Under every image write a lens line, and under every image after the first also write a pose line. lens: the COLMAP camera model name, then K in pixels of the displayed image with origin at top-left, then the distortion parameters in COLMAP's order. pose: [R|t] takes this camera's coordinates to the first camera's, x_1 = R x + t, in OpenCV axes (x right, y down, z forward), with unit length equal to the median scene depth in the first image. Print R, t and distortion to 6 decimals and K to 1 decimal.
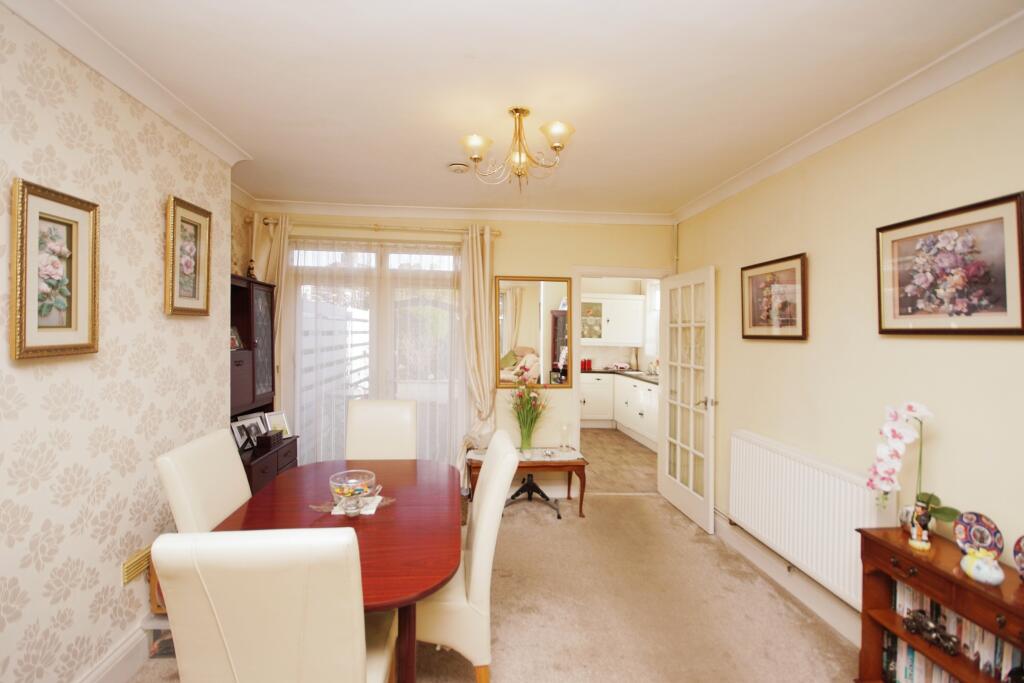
lens RADIAL K [[456.8, 0, 512.0], [0, 456.8, 341.5], [0, 0, 1]] dist [0.003308, -0.005786]
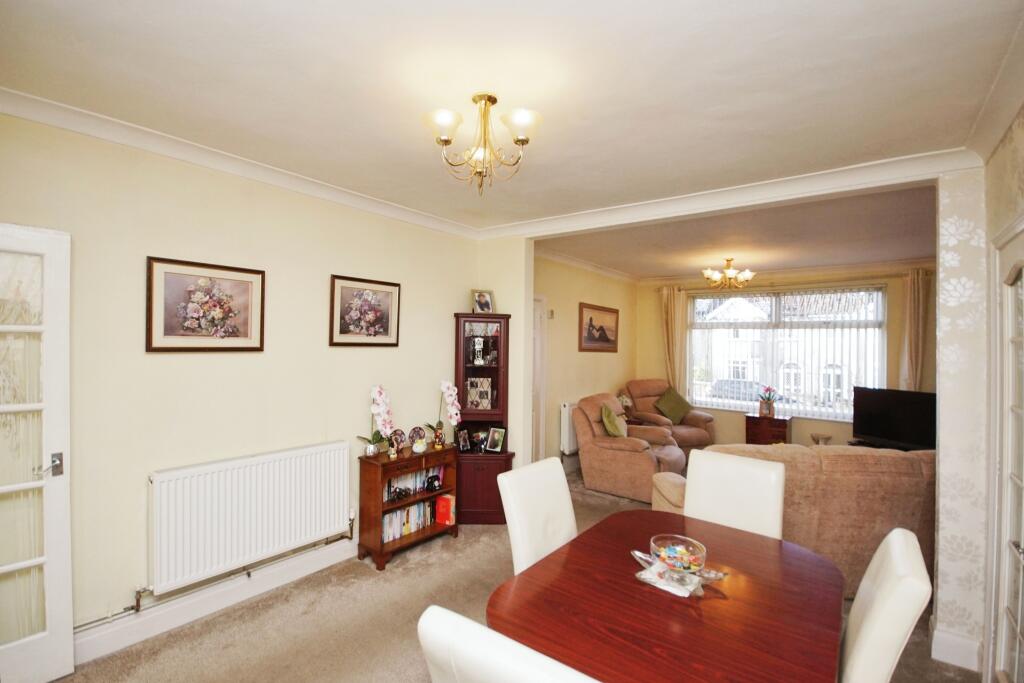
lens RADIAL K [[456.8, 0, 512.0], [0, 456.8, 341.5], [0, 0, 1]] dist [0.003308, -0.005786]
pose [[-0.721454, -0.004949, 0.692444, -0.724258], [-0.001334, 0.999983, 0.005757, -0.043575], [-0.692461, 0.003230, -0.721448, 1.843744]]
